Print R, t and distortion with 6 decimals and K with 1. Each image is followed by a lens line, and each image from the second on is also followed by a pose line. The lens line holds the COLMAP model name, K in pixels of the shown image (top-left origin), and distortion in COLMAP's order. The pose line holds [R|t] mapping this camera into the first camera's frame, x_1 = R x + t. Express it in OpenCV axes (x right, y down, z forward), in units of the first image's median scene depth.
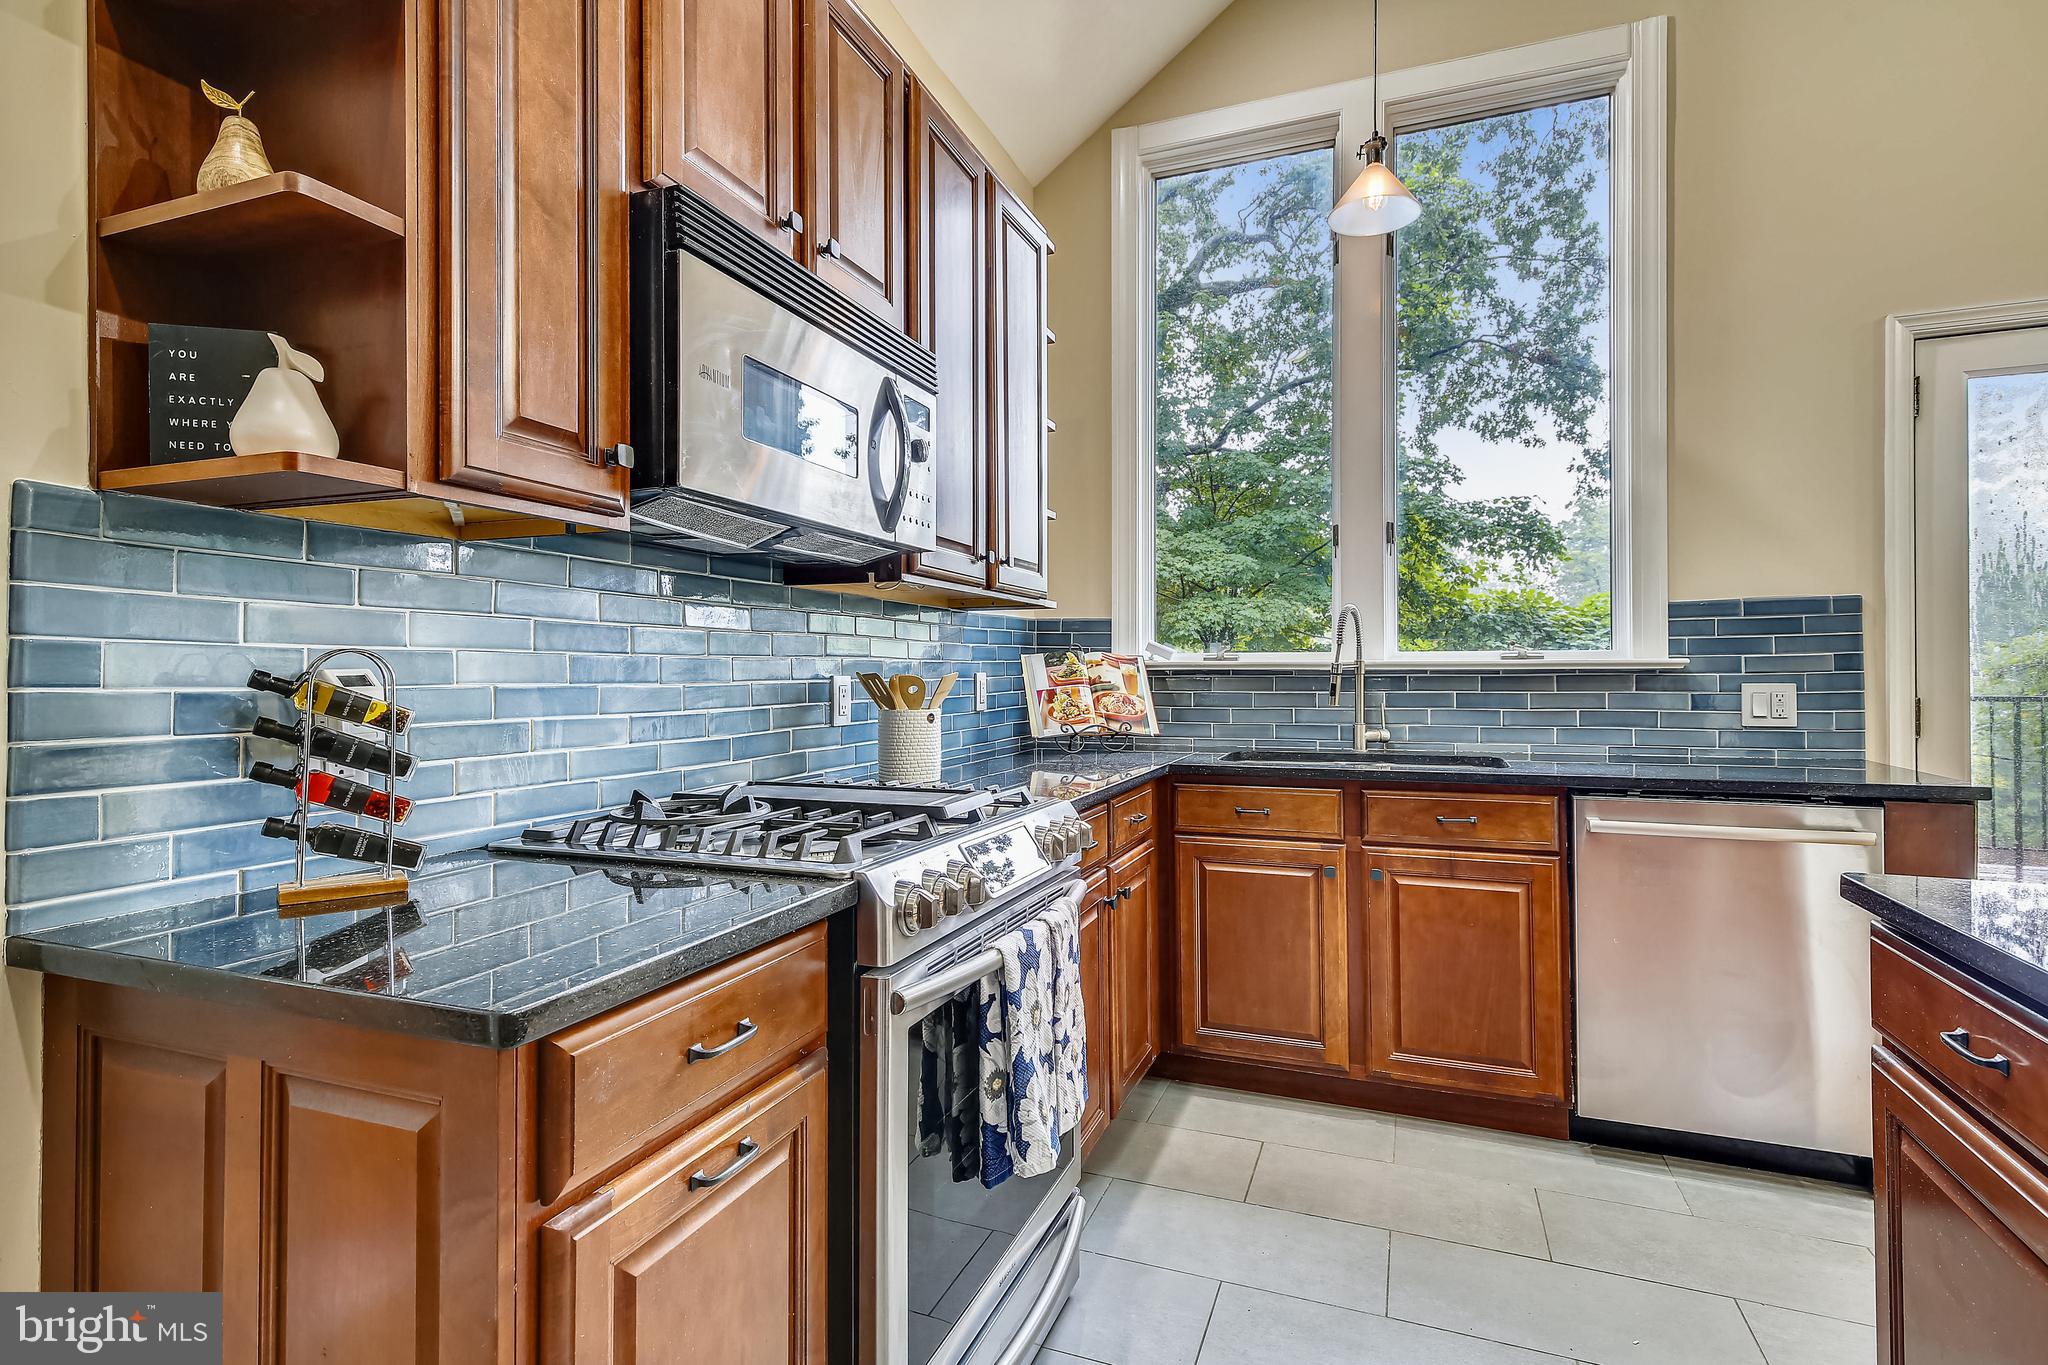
lens RADIAL K [[999.2, 0, 1024.0], [0, 999.2, 682.5], [0, 0, 1]] dist [0.016213, -0.011104]
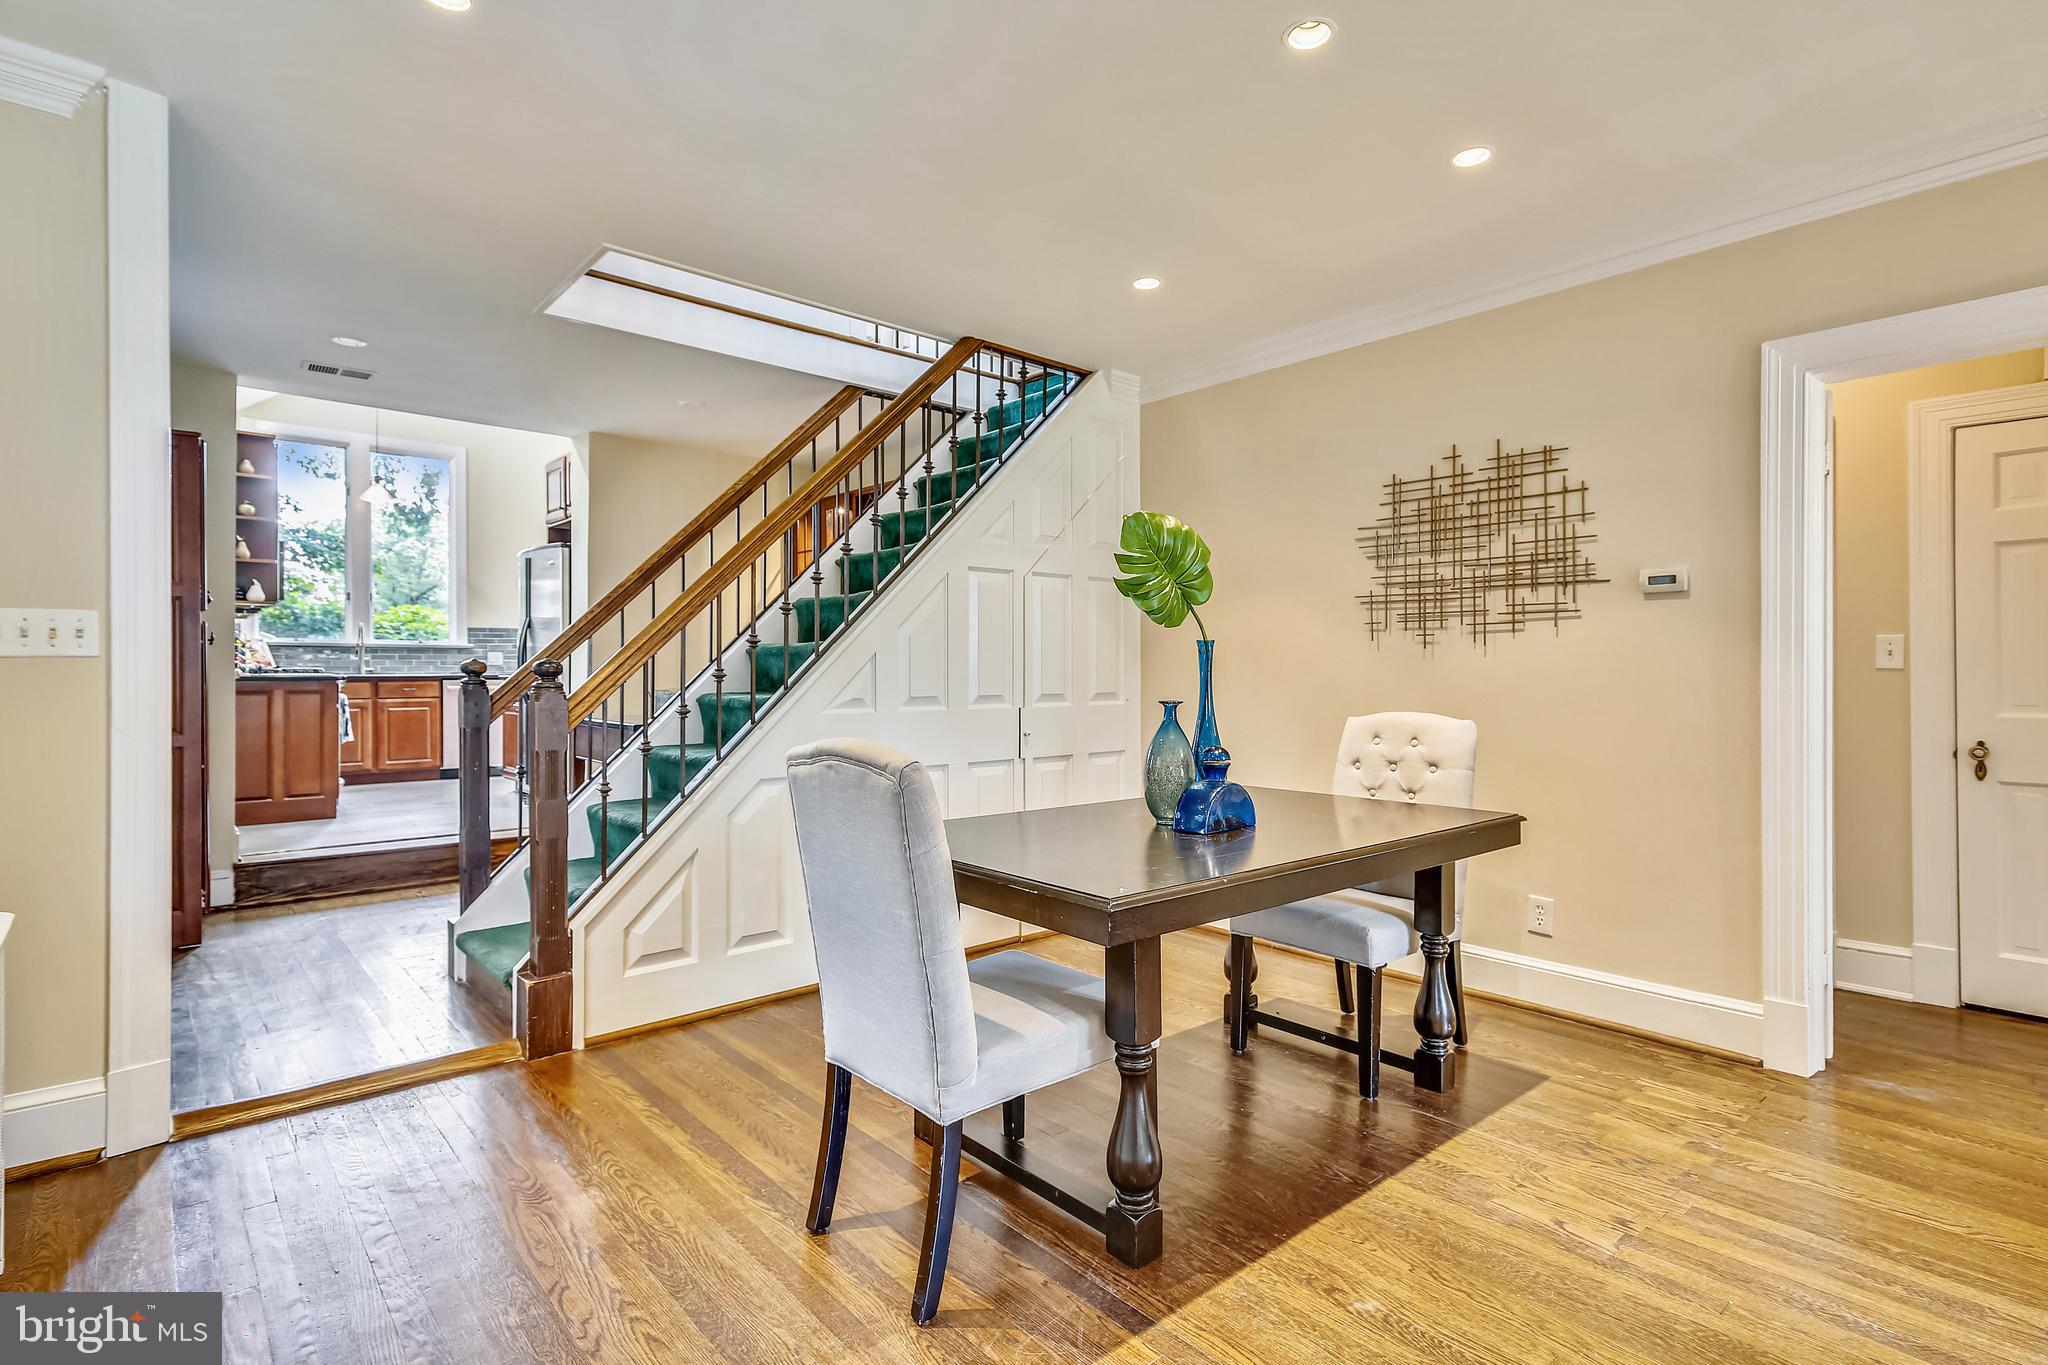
lens RADIAL K [[999.2, 0, 1024.0], [0, 999.2, 682.5], [0, 0, 1]] dist [0.016213, -0.011104]
pose [[0.457998, -0.002671, 0.888949, -1.351004], [0.005510, 0.999985, 0.000166, 0.103000], [-0.888936, 0.004822, 0.458005, -1.986965]]
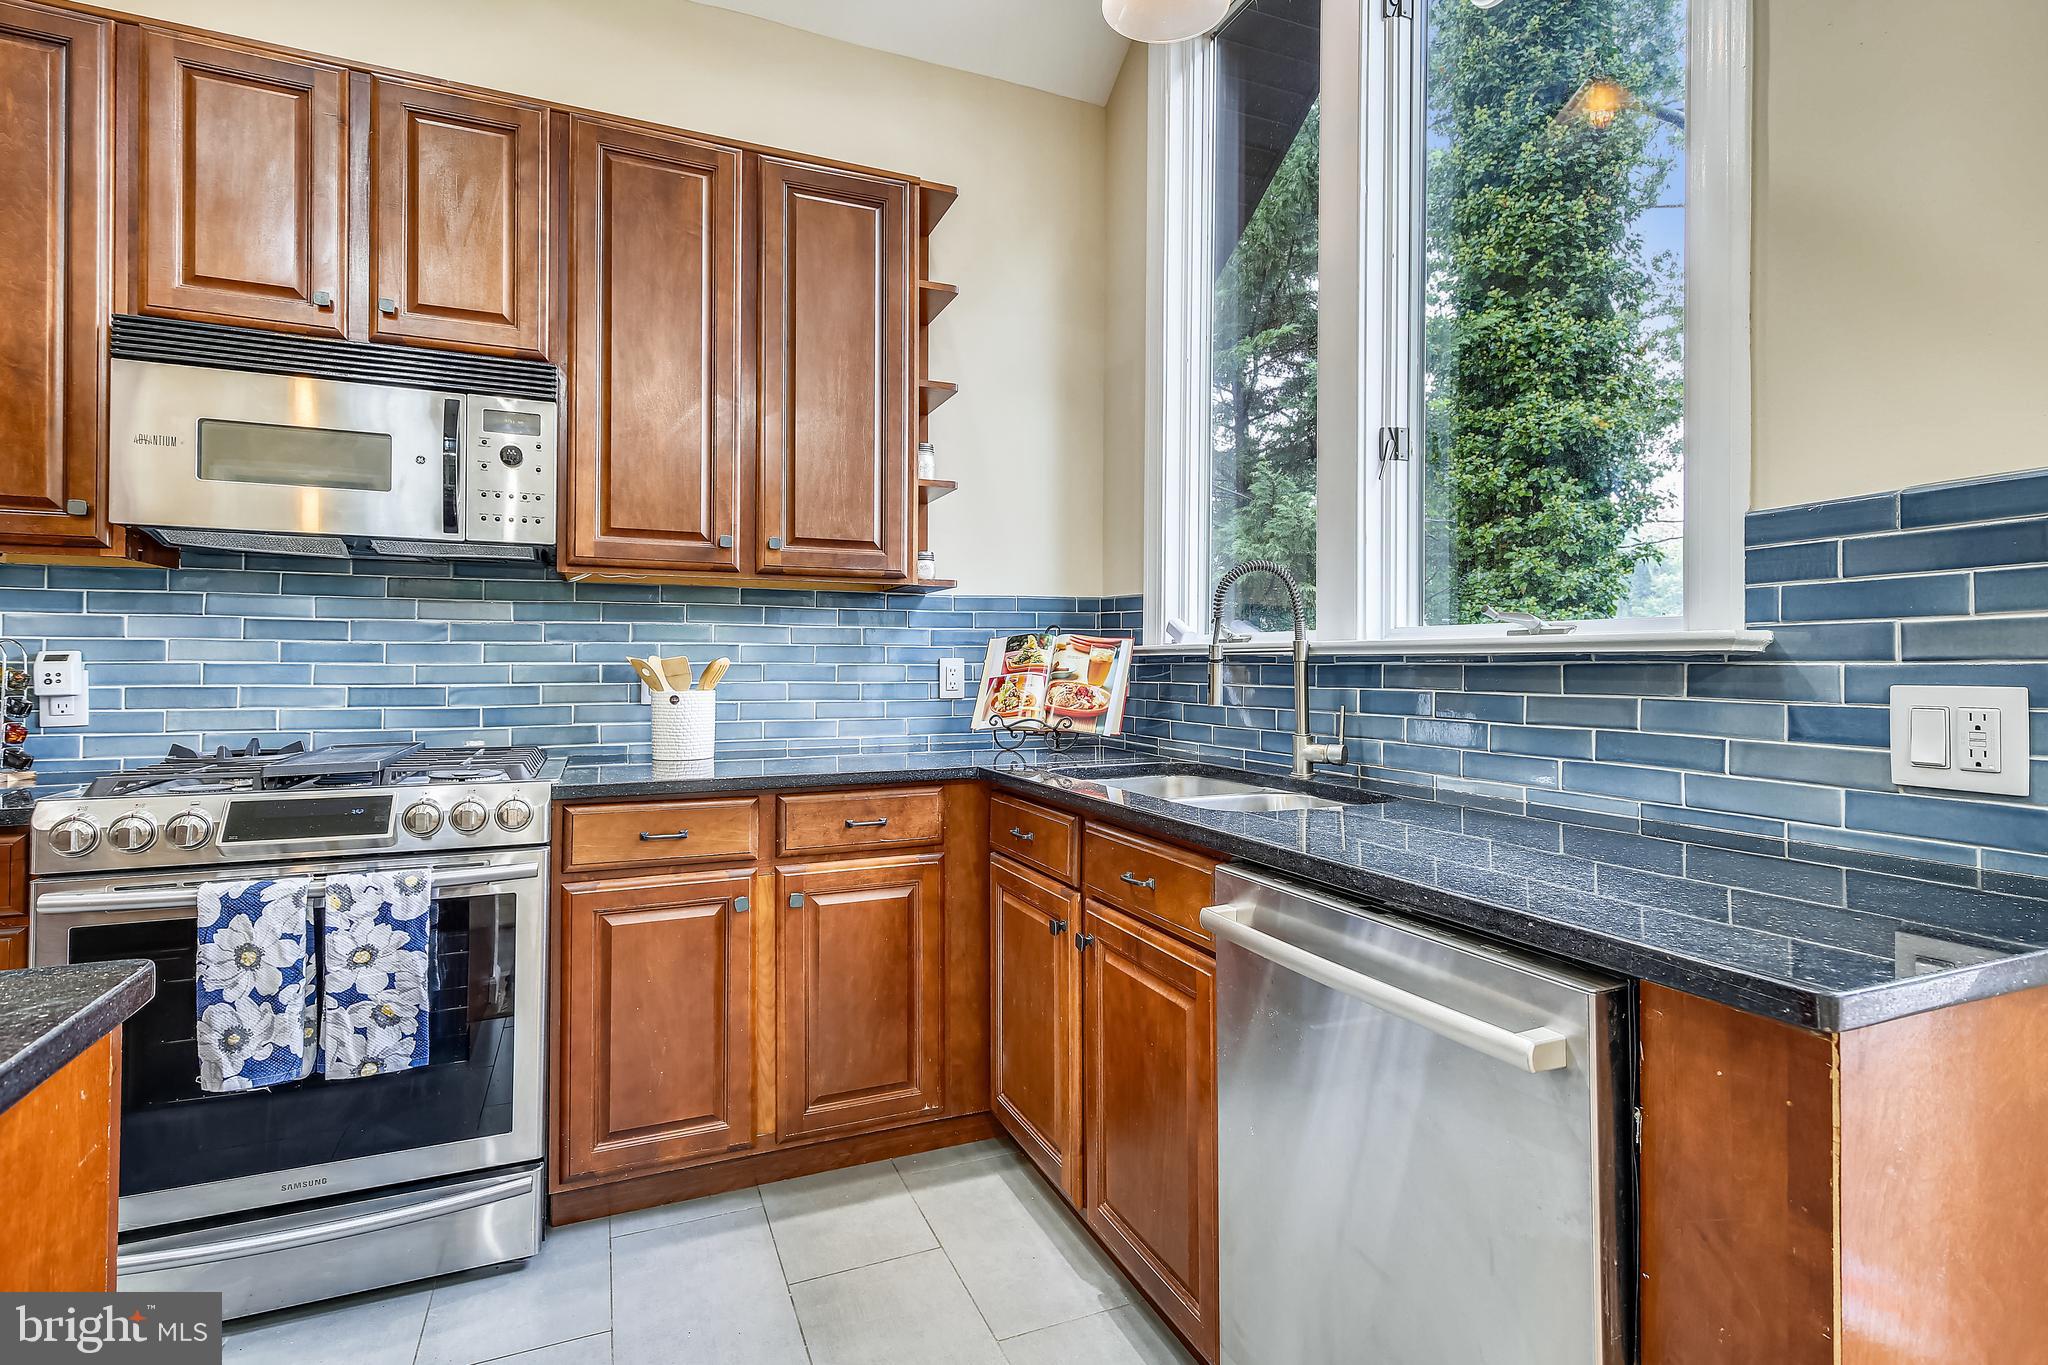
lens RADIAL K [[1002.6, 0, 1027.3], [0, 1002.6, 661.1], [0, 0, 1]] dist [0.013633, -0.011191]
pose [[0.704466, 0.004095, -0.709726, 0.706585], [-0.012047, 0.999908, -0.006189, -0.002156], [0.709636, 0.012911, 0.704450, 0.399222]]
